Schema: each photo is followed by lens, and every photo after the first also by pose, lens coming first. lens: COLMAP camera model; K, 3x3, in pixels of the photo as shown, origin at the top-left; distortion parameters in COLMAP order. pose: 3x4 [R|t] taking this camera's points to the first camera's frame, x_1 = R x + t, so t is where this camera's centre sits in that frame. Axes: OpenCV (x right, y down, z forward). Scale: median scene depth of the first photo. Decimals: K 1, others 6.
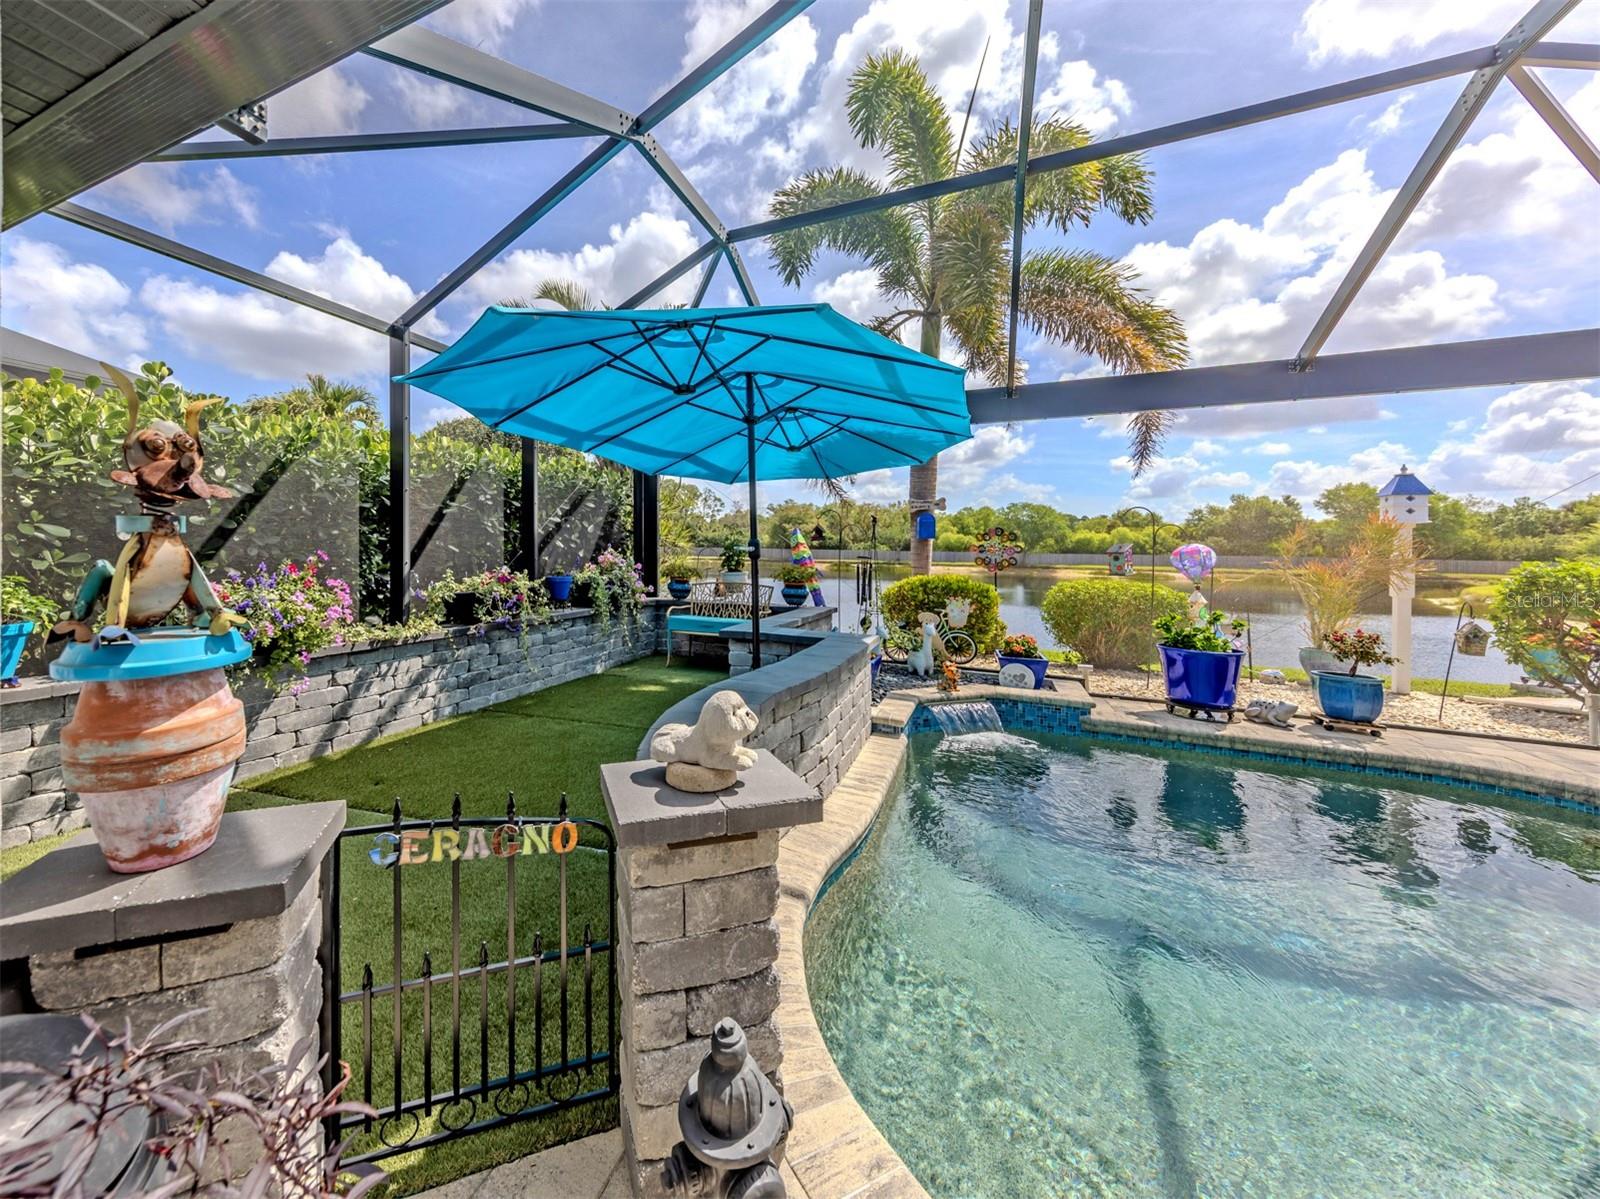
lens RADIAL K [[662.4, 0, 704.5], [0, 662.4, 558.7], [0, 0, 1]] dist [0.002664, 0.000047]
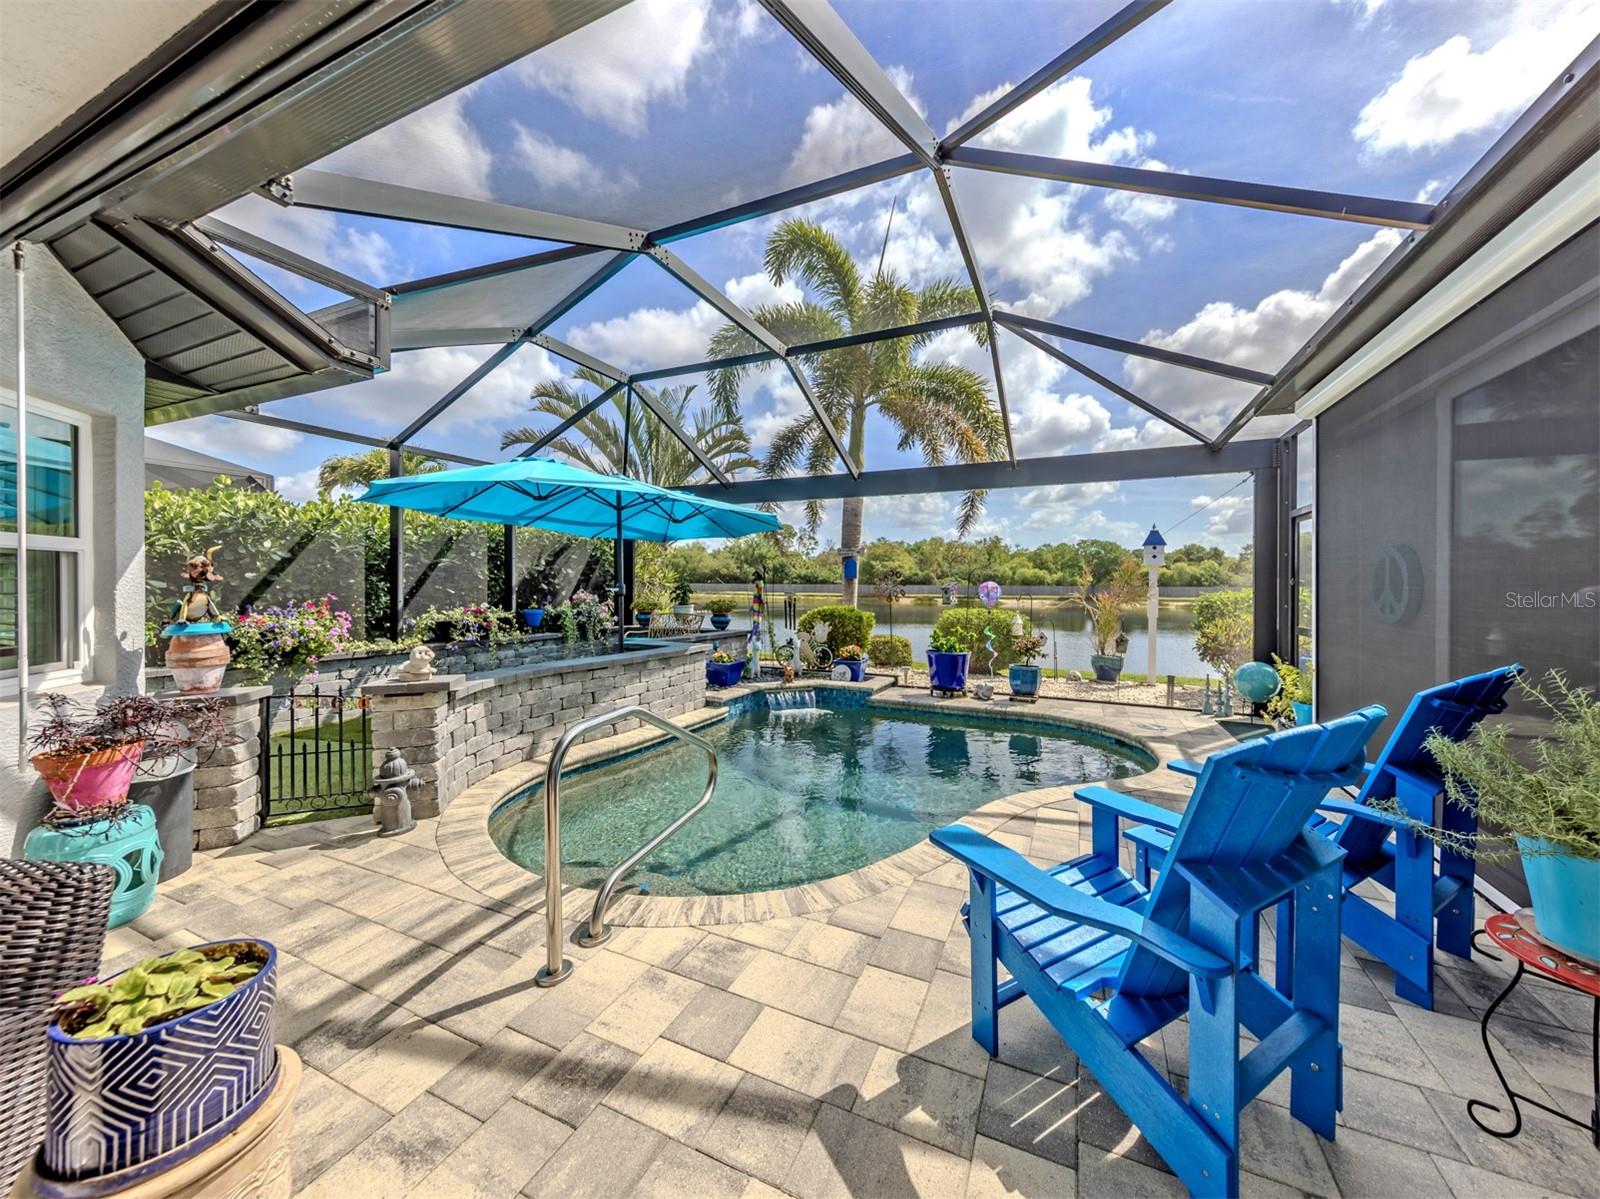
lens RADIAL K [[608.6, 0, 807.6], [0, 608.6, 589.1], [0, 0, 1]] dist [-0.001278, -0.000181]
pose [[0.998581, -0.011379, 0.052030, 0.412357], [0.011884, 0.999885, -0.009411, 0.002653], [-0.051917, 0.010016, 0.998601, -0.436650]]
